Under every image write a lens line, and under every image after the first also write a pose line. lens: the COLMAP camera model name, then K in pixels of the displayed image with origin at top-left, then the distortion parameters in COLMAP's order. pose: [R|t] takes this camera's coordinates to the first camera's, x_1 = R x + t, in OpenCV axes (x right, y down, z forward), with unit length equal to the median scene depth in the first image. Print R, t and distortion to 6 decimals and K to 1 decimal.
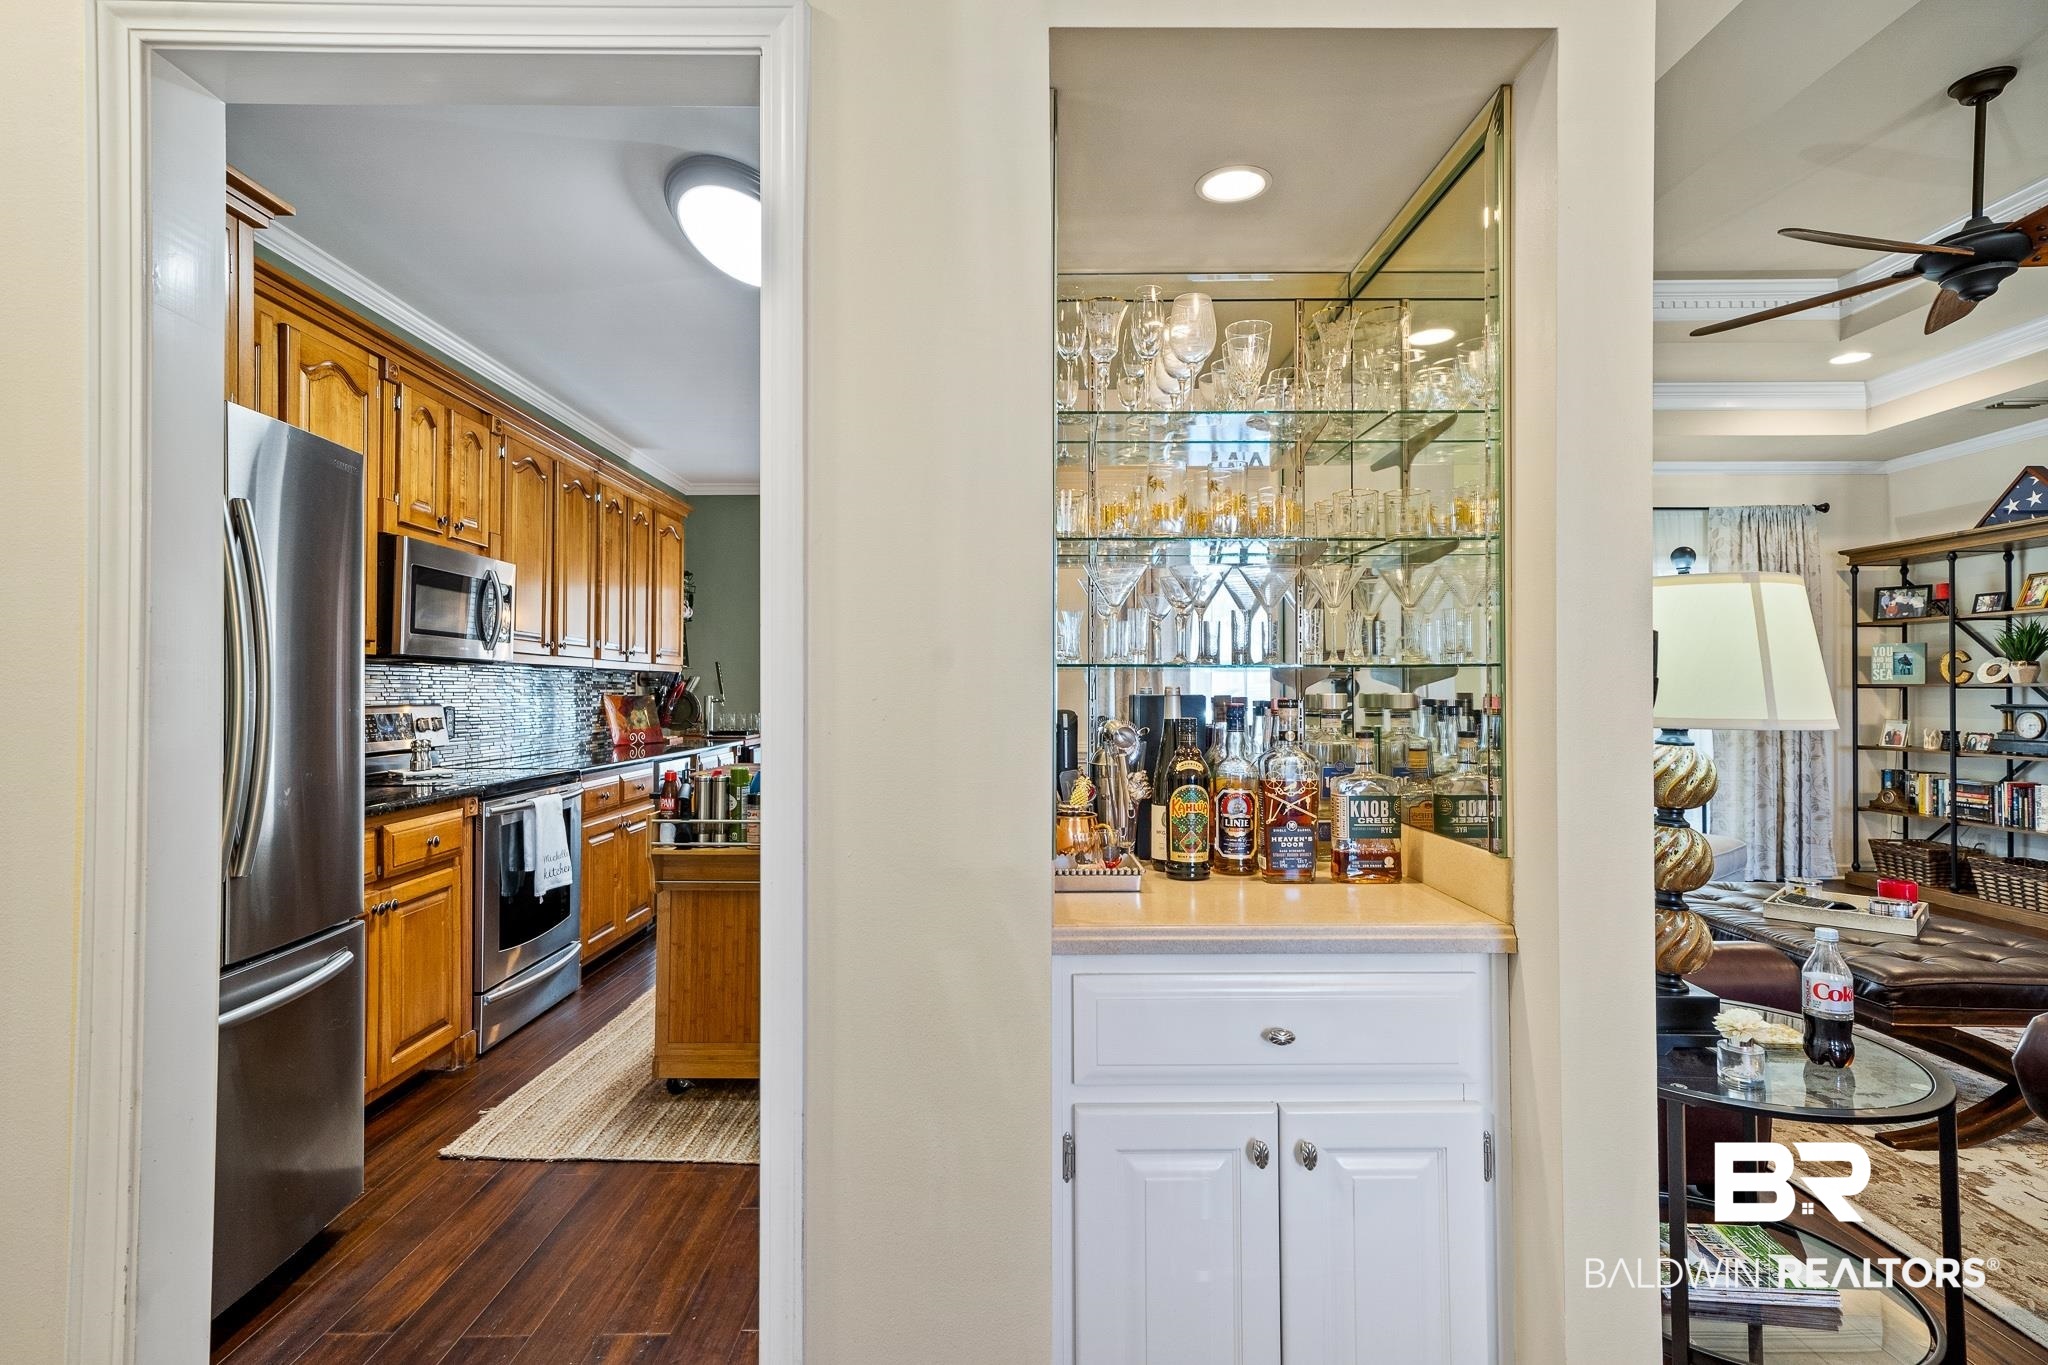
lens RADIAL K [[1021.8, 0, 1013.1], [0, 1021.8, 677.7], [0, 0, 1]] dist [0.011339, 0.003566]
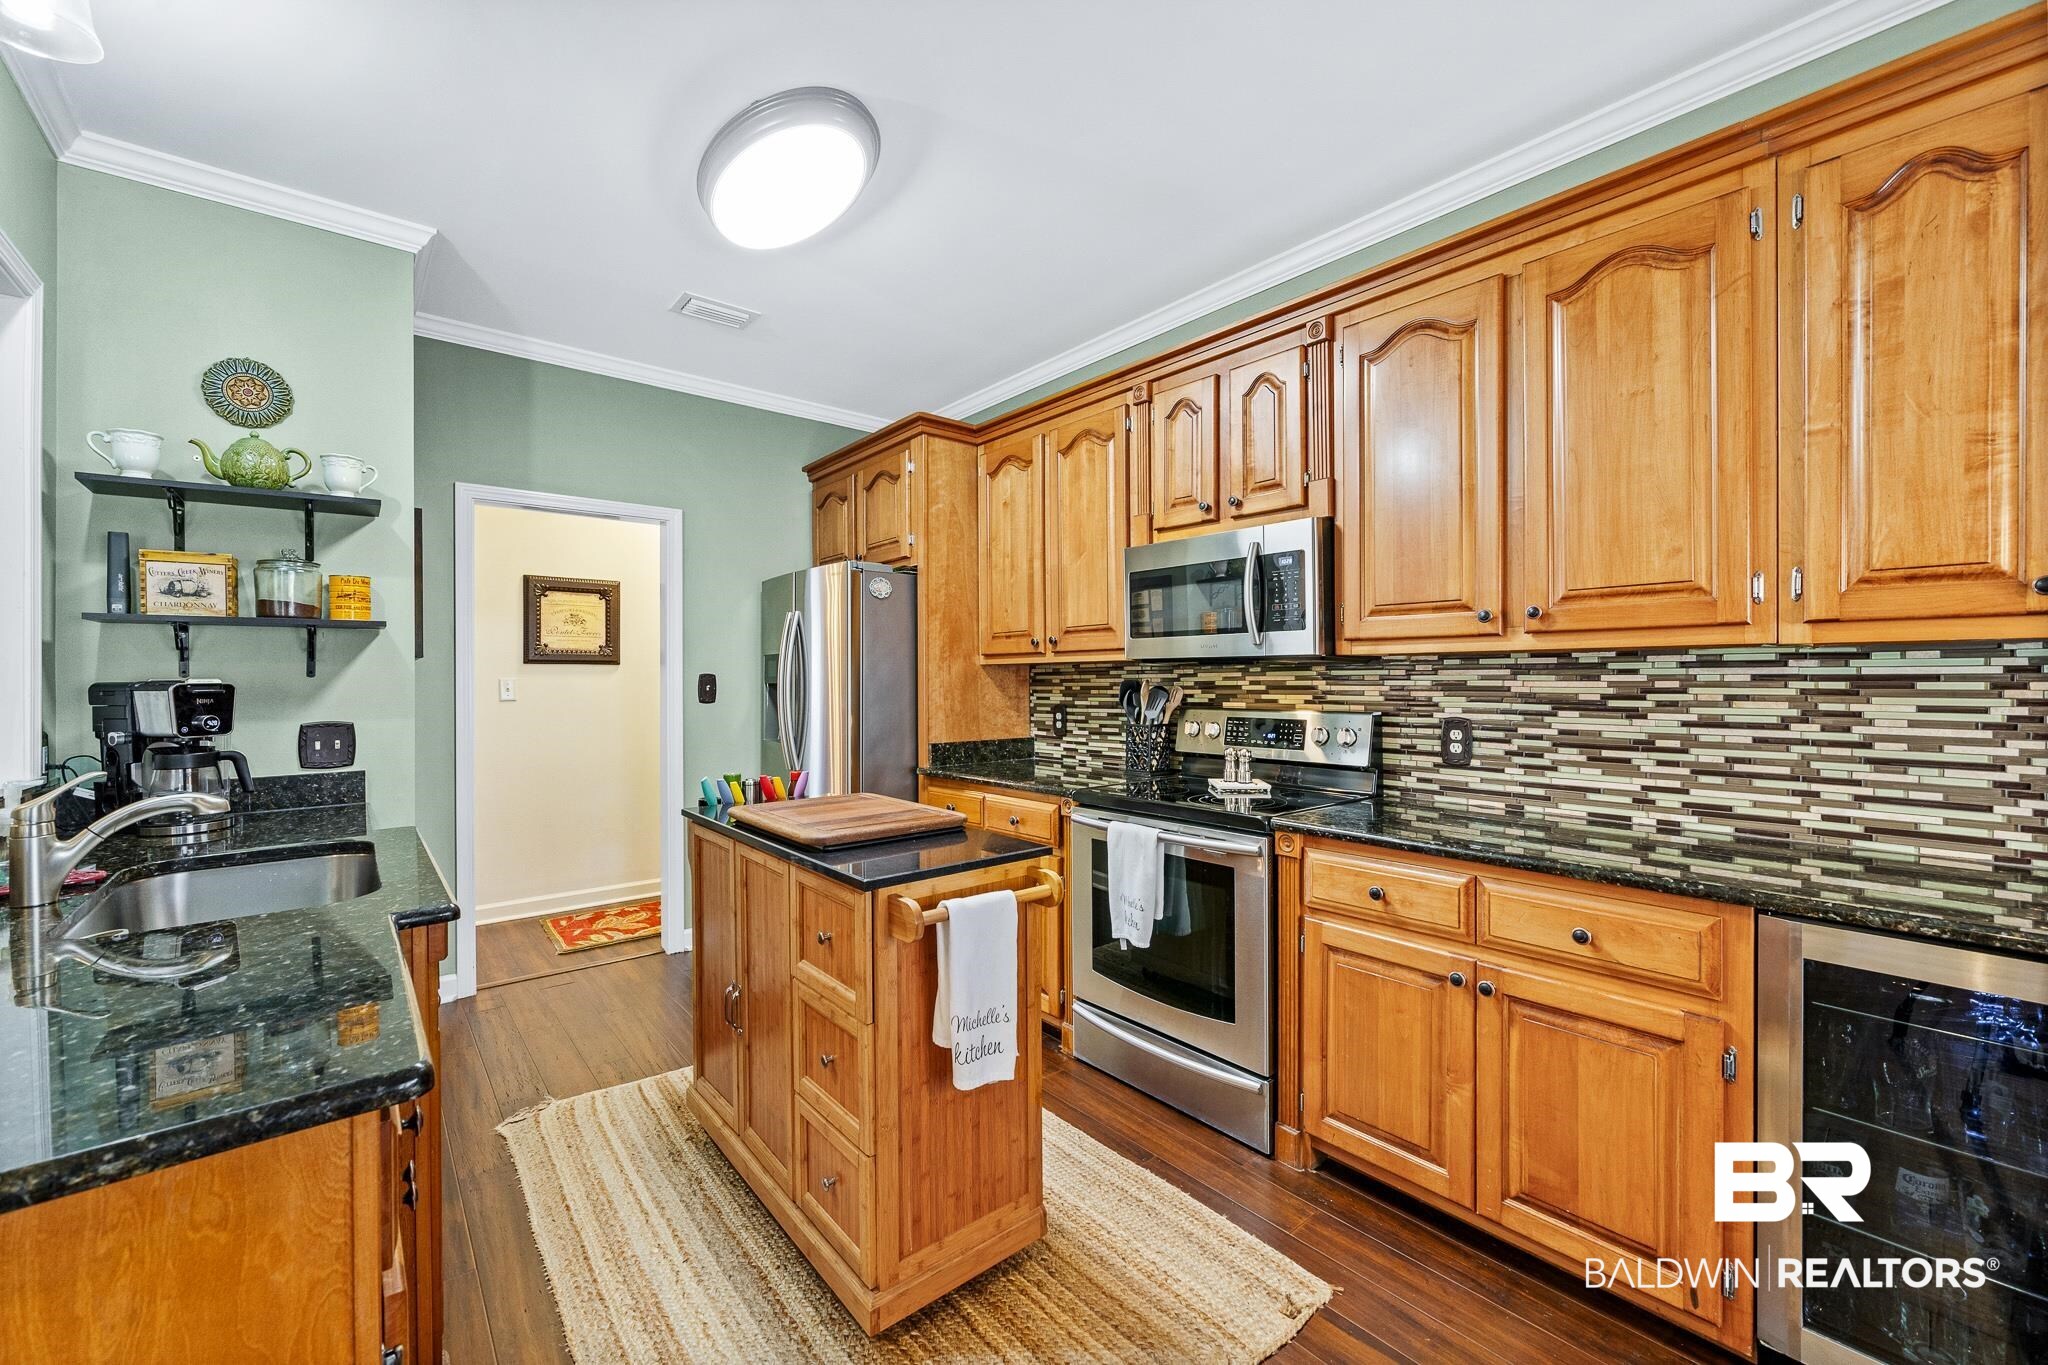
lens RADIAL K [[812.8, 0, 1038.9], [0, 812.8, 676.9], [0, 0, 1]] dist [-0.004754, 0.001086]
pose [[-0.767567, 0.002679, -0.640963, 0.013649], [0.012701, 0.999859, -0.011030, 0.002567], [0.640842, -0.016607, -0.767493, 1.069718]]
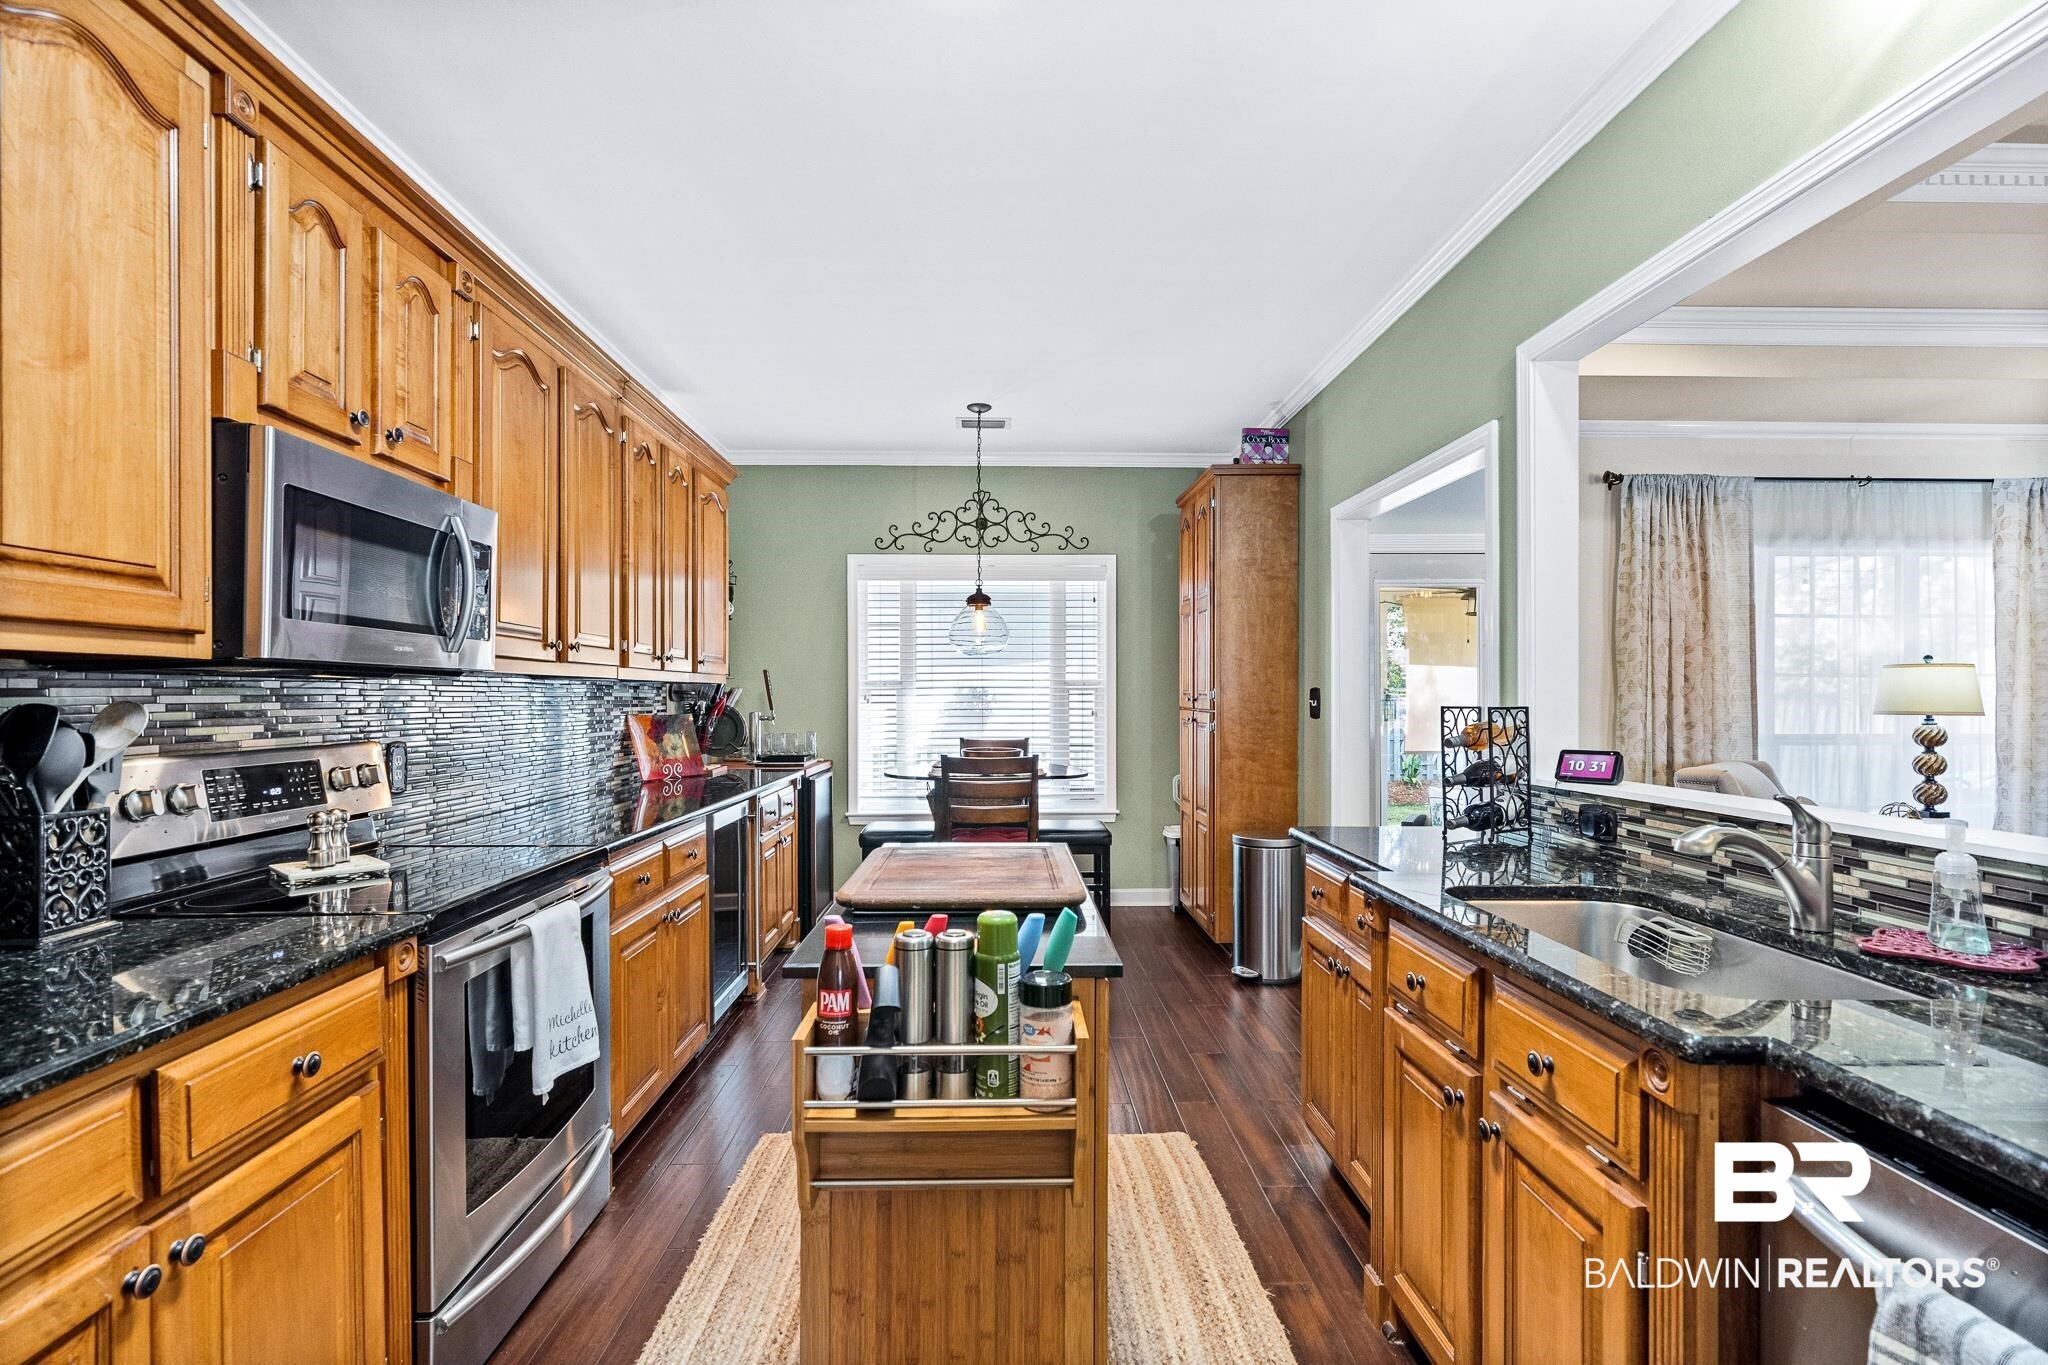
lens RADIAL K [[943.2, 0, 1010.6], [0, 943.2, 698.6], [0, 0, 1]] dist [-0.000367, 0.000835]
pose [[0.999690, -0.001989, 0.024804, -0.159157], [0.001579, 0.999862, 0.016538, -0.006823], [-0.024833, -0.016494, 0.999556, 0.351383]]
